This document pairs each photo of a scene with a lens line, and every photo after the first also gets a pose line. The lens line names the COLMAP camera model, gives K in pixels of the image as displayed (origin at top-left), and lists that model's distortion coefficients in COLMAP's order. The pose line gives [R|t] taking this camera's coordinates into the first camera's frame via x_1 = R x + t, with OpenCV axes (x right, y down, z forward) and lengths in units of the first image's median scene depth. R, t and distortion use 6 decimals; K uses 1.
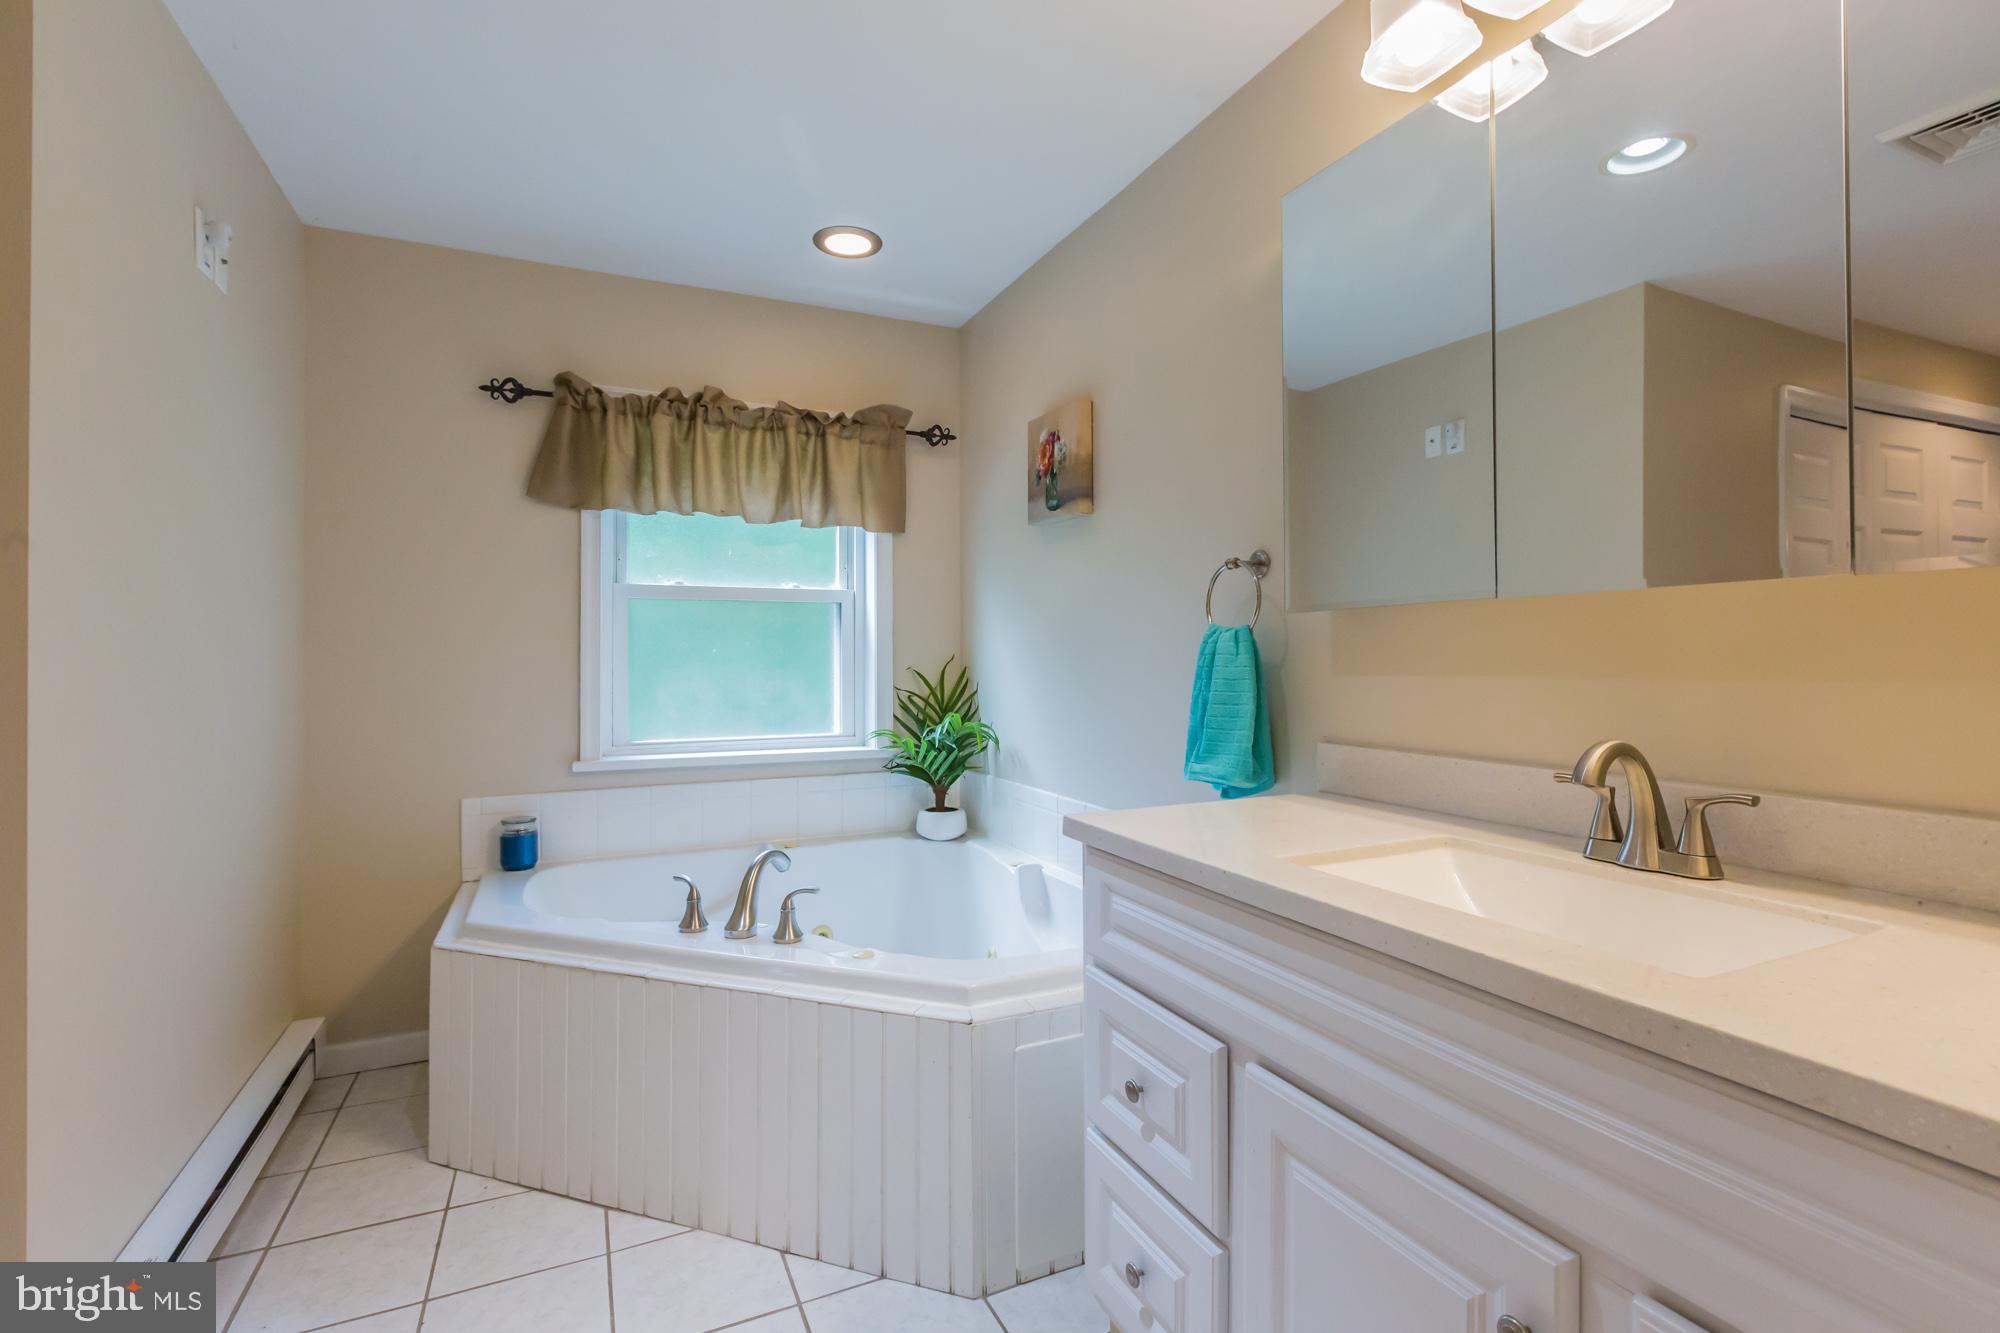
lens RADIAL K [[905.1, 0, 1005.7], [0, 905.1, 663.1], [0, 0, 1]] dist [0.001014, 0.000678]
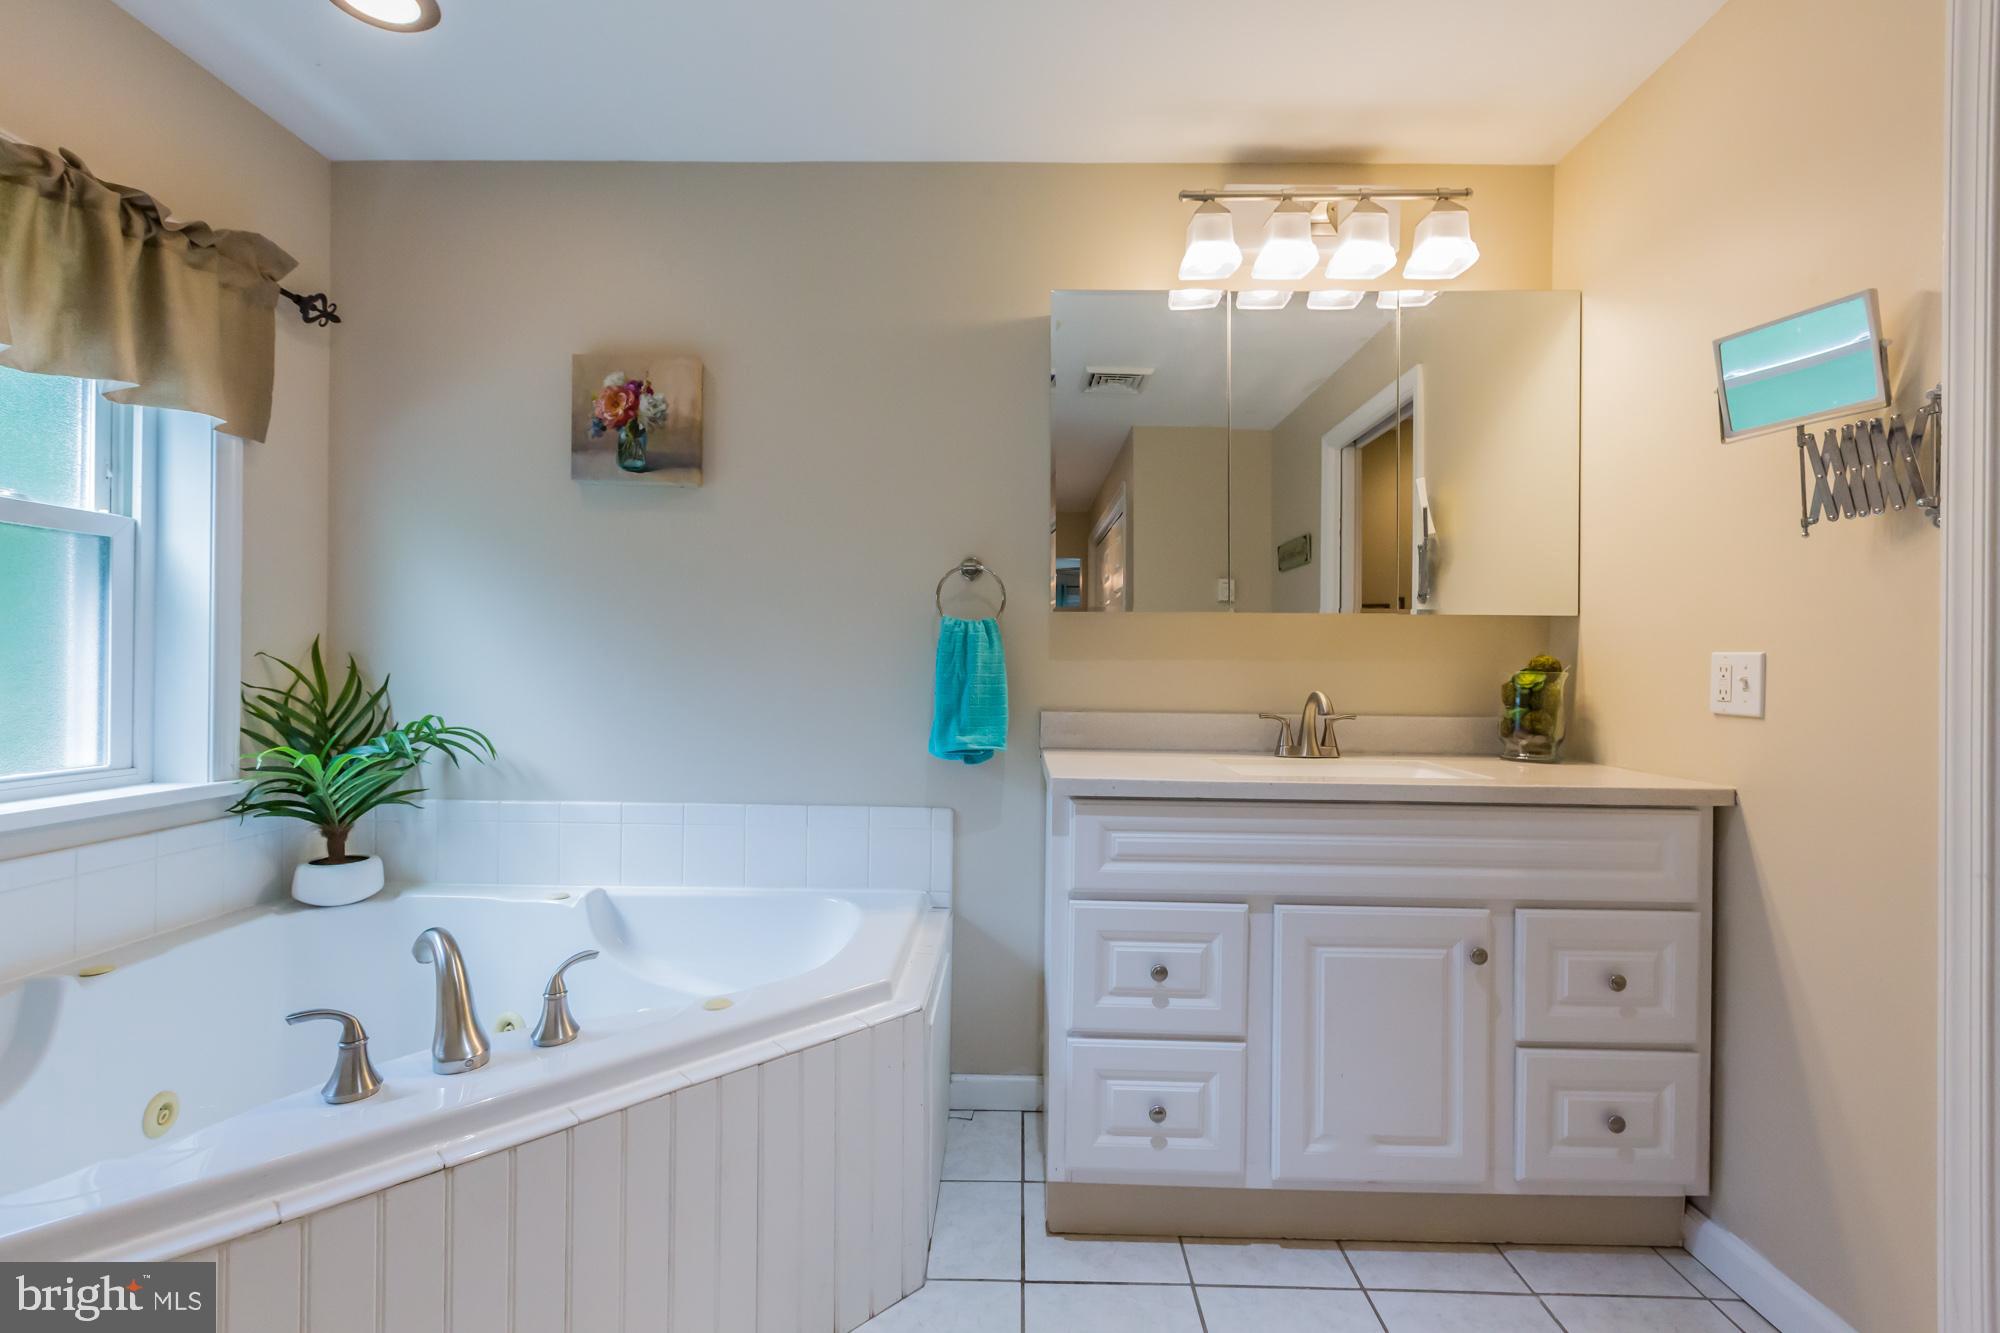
lens RADIAL K [[883.5, 0, 1006.8], [0, 883.5, 663.5], [0, 0, 1]] dist [-0.003465, 0.000645]
pose [[0.446708, 0.010451, 0.894619, -0.523444], [-0.006823, 0.999942, -0.008275, 0.017838], [-0.894654, -0.002407, 0.446754, 0.298749]]
